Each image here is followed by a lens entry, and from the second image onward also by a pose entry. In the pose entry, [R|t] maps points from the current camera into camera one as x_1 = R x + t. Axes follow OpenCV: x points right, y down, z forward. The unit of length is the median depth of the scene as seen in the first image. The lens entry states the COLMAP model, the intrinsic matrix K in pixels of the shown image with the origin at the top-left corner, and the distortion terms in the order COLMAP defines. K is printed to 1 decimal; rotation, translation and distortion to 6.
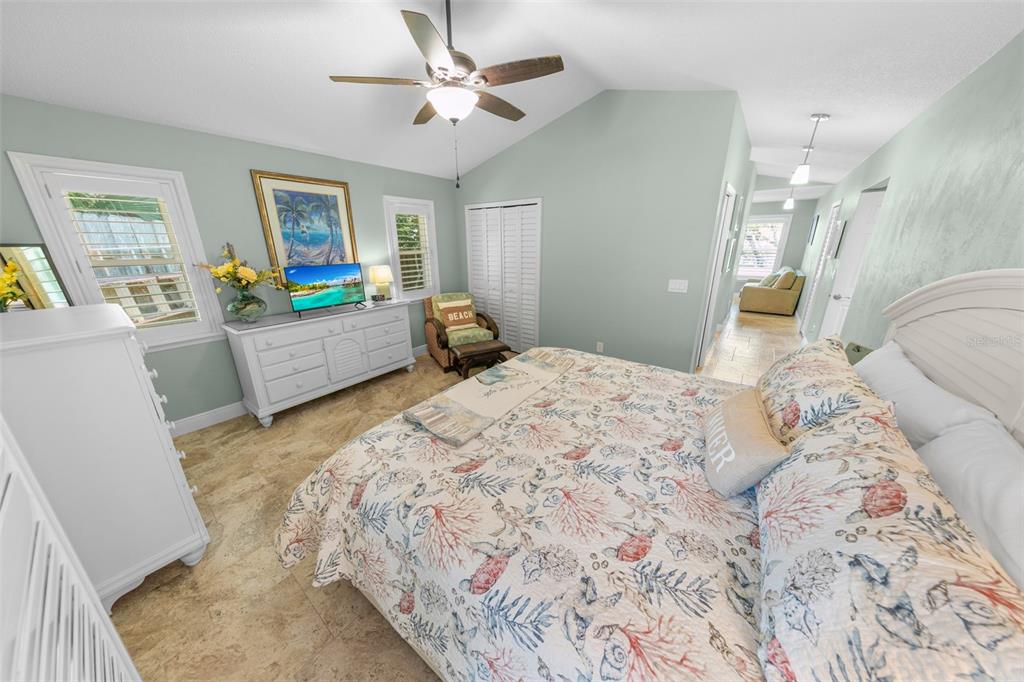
lens RADIAL K [[323.3, 0, 490.5], [0, 323.3, 344.3], [0, 0, 1]] dist [0.018855, 0.000011]
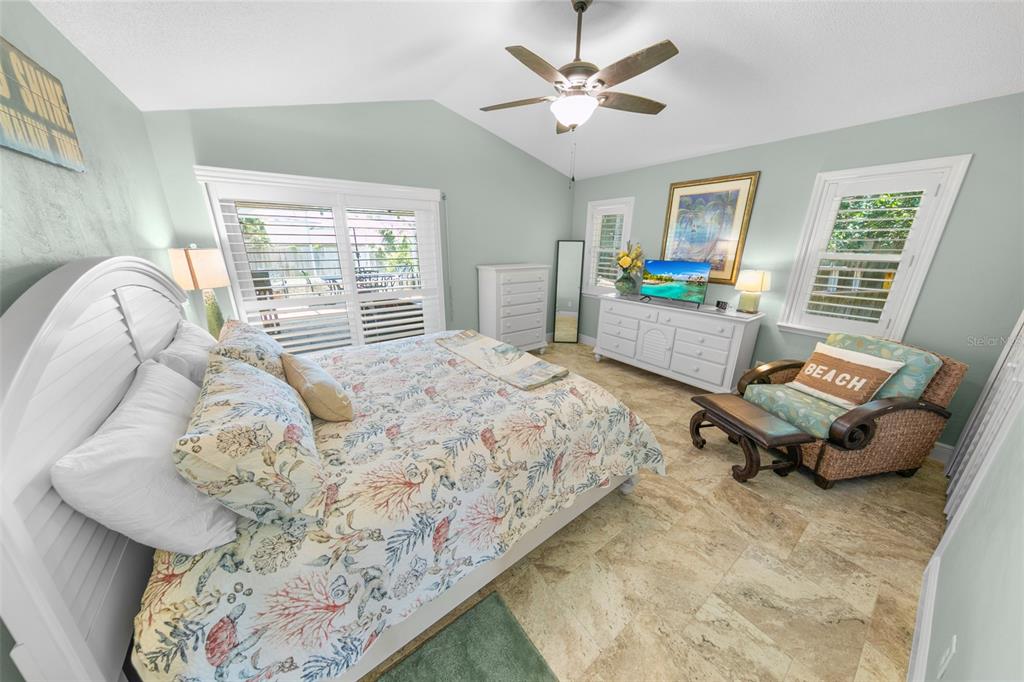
lens RADIAL K [[320.4, 0, 509.4], [0, 320.4, 339.5], [0, 0, 1]] dist [0.003382, -0.000039]
pose [[-0.249971, 0.301905, -0.919983, 0.735999], [-0.289595, 0.883342, 0.368567, -0.258748], [0.923931, 0.358554, -0.133379, 0.760493]]
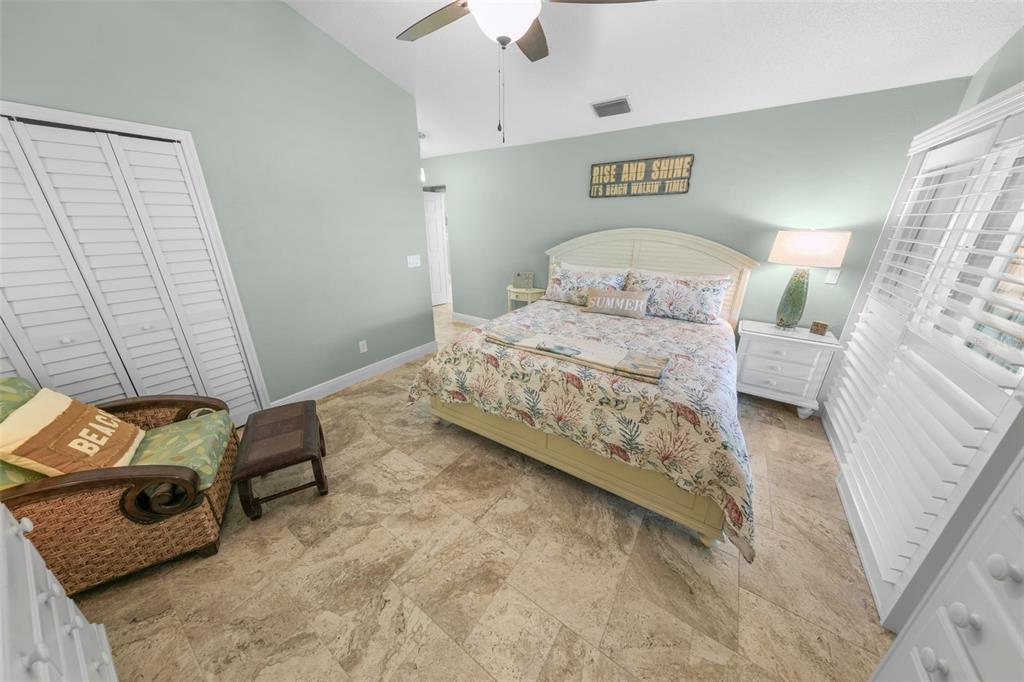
lens RADIAL K [[320.4, 0, 509.4], [0, 320.4, 339.5], [0, 0, 1]] dist [0.003382, -0.000039]
pose [[-0.093109, -0.339122, 0.936123, -0.626335], [0.298838, 0.887341, 0.351173, -0.233120], [-0.949751, 0.312447, 0.018723, 0.740130]]
